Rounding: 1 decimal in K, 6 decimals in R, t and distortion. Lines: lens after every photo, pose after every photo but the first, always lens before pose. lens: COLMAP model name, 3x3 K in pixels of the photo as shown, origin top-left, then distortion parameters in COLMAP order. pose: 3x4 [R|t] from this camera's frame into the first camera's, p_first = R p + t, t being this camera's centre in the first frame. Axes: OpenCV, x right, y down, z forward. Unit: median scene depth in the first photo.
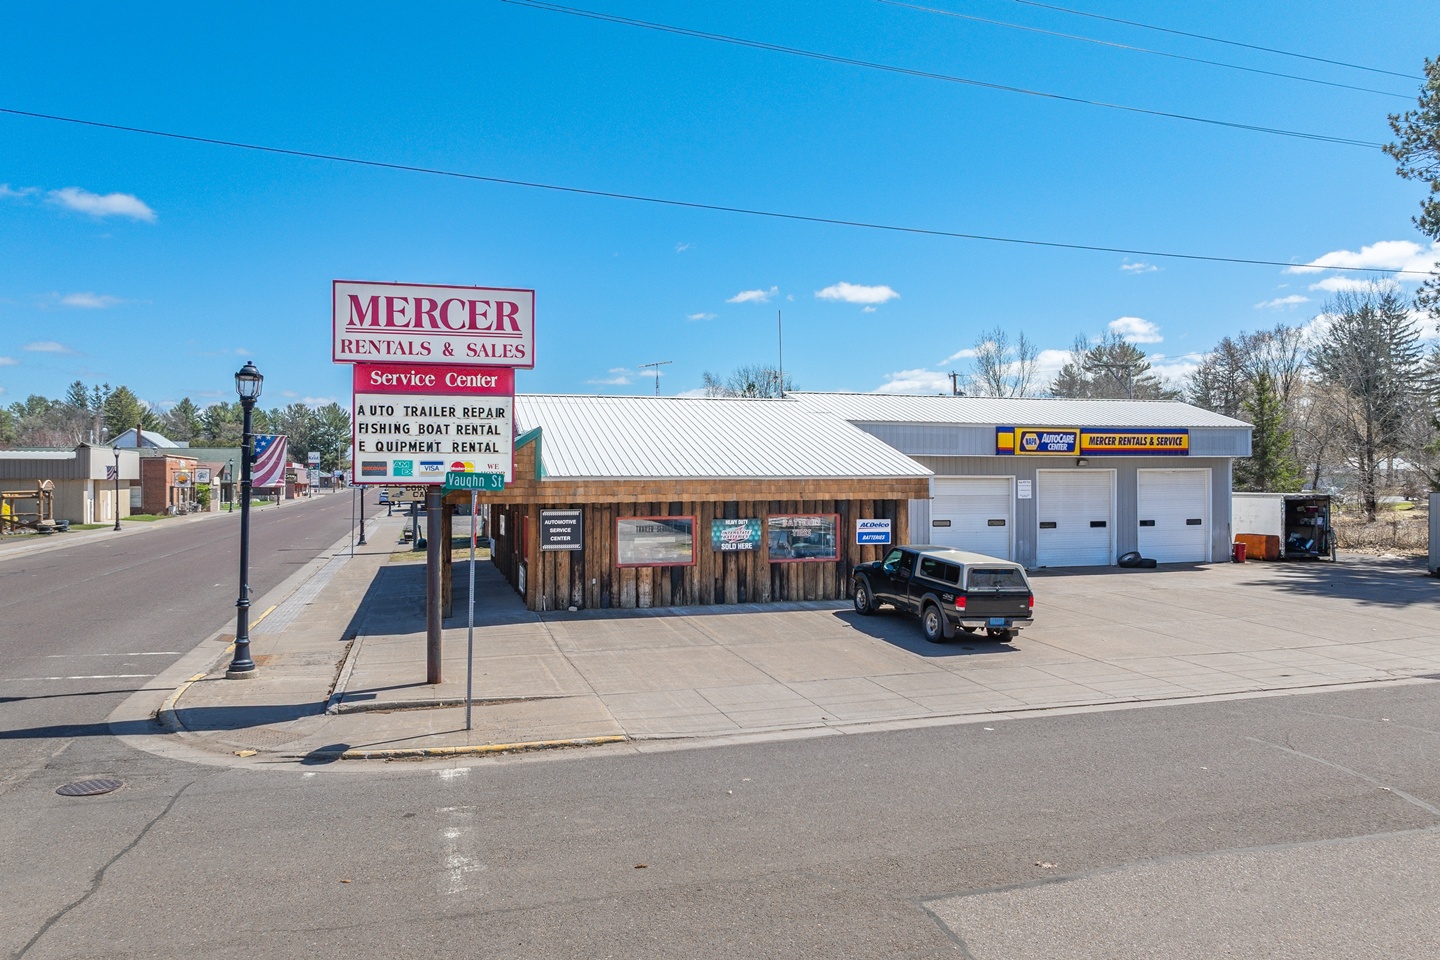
lens RADIAL K [[1030.0, 0, 749.2], [0, 1030.0, 477.5], [0, 0, 1]] dist [-0.000714, -0.002887]
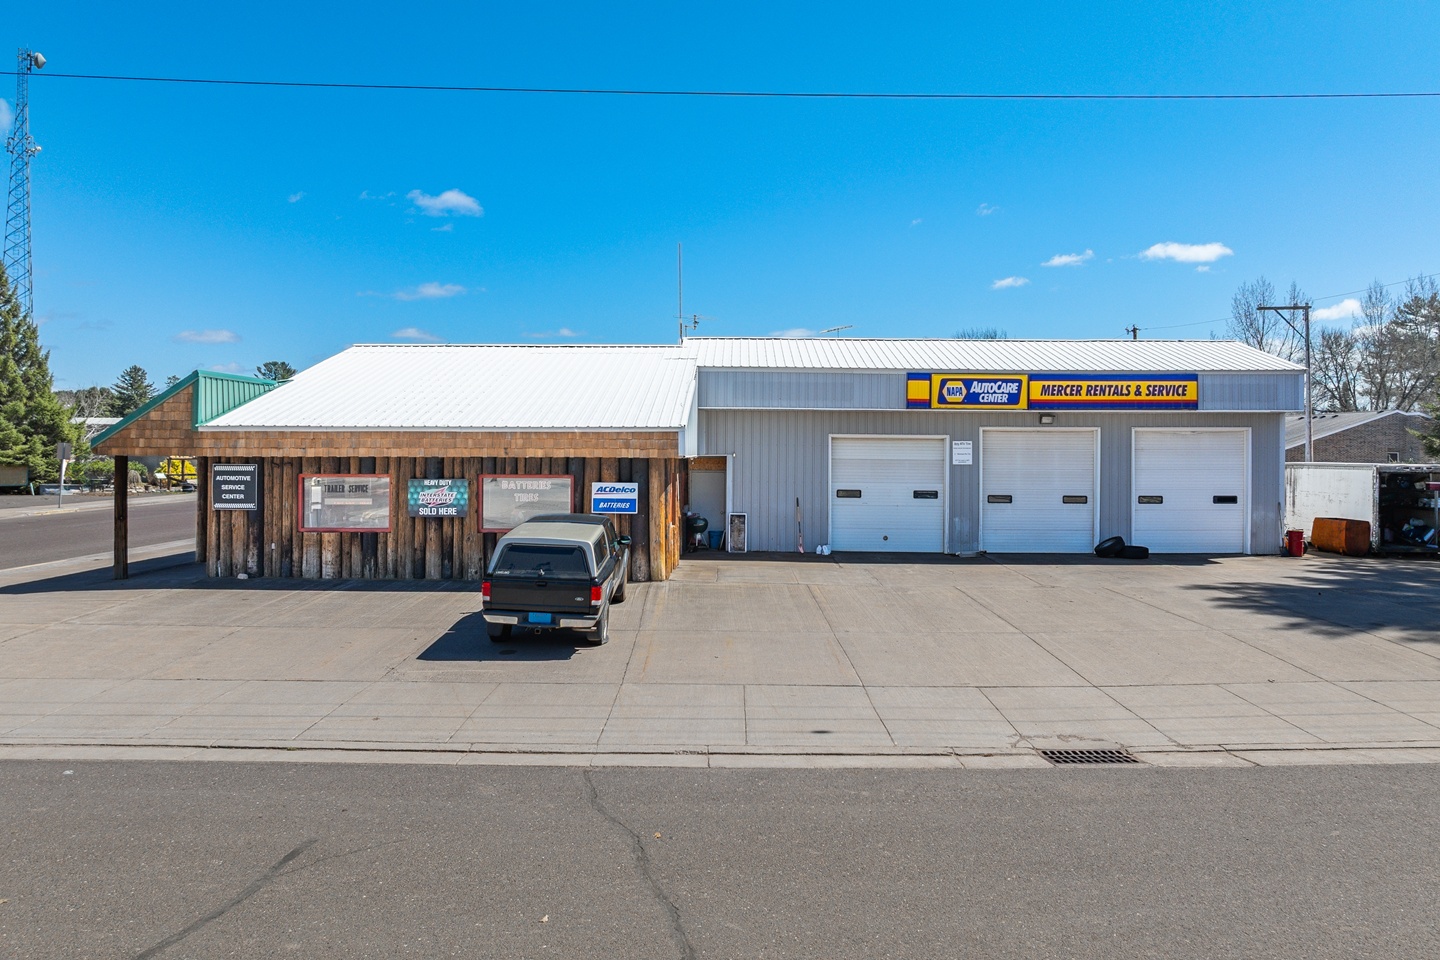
lens RADIAL K [[1030.0, 0, 749.2], [0, 1030.0, 477.5], [0, 0, 1]] dist [-0.000714, -0.002887]
pose [[0.954914, 0.016134, -0.296444, 0.367841], [-0.008415, 0.999592, 0.027297, 0.010814], [0.296764, -0.023572, 0.954660, 0.209068]]
